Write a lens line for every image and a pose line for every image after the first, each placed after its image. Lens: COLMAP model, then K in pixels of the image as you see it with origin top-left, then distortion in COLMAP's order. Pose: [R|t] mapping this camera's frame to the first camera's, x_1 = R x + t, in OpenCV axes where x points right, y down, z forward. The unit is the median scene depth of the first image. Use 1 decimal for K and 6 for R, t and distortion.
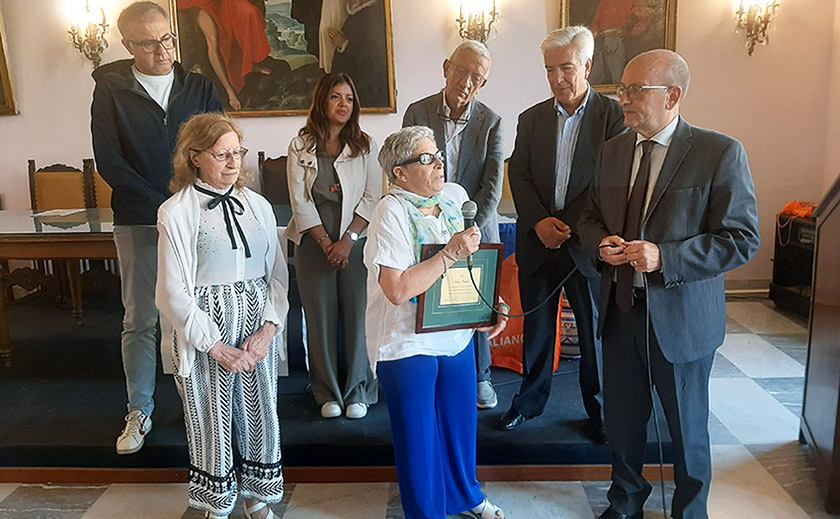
lens RADIAL K [[628.2, 0, 415.0], [0, 628.2, 249.0], [0, 0, 1]] dist [0.042677, -0.099179]
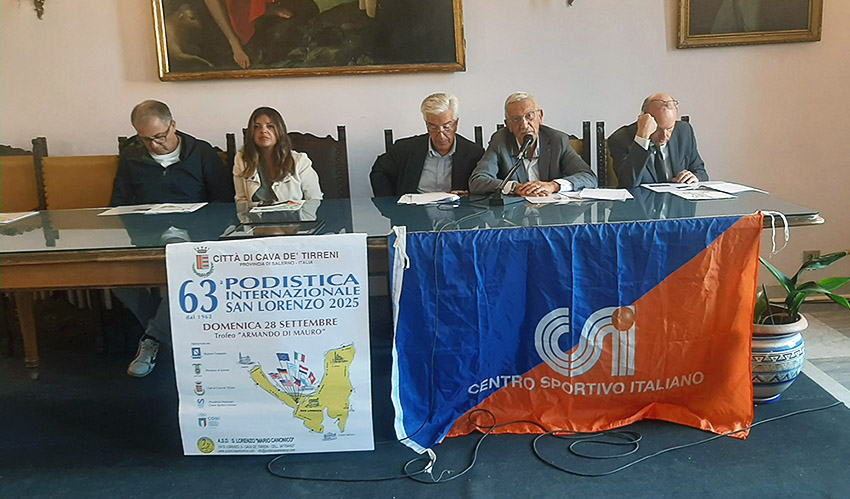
lens RADIAL K [[749.6, 0, 489.7], [0, 749.6, 250.8], [0, 0, 1]] dist [0.058313, -0.113153]
pose [[0.994431, -0.028291, 0.101520, -0.098578], [0.027122, 0.999549, 0.012883, -0.015071], [-0.101839, -0.010057, 0.994750, 0.112970]]
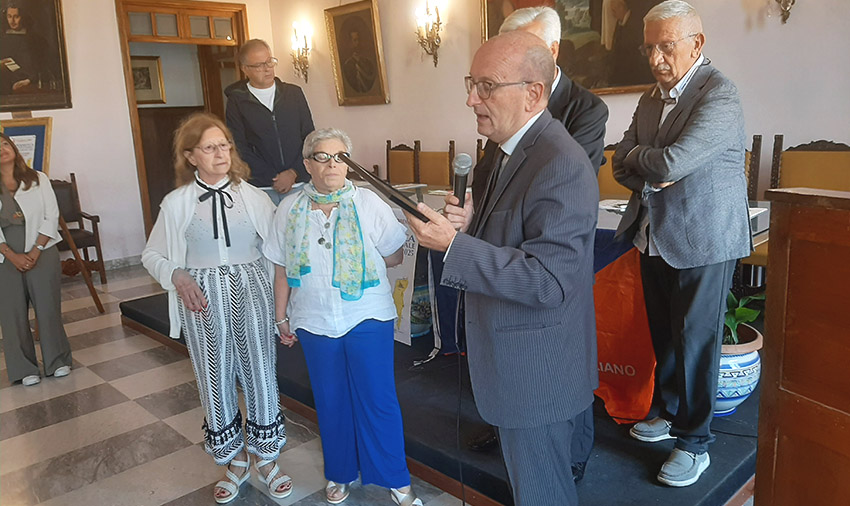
lens RADIAL K [[636.6, 0, 440.4], [0, 636.6, 270.7], [0, 0, 1]] dist [0.033765, -0.060122]
pose [[0.717954, 0.151747, -0.679349, 0.375343], [-0.100456, 0.988320, 0.114597, -0.041223], [0.688804, -0.014031, 0.724812, 0.144842]]
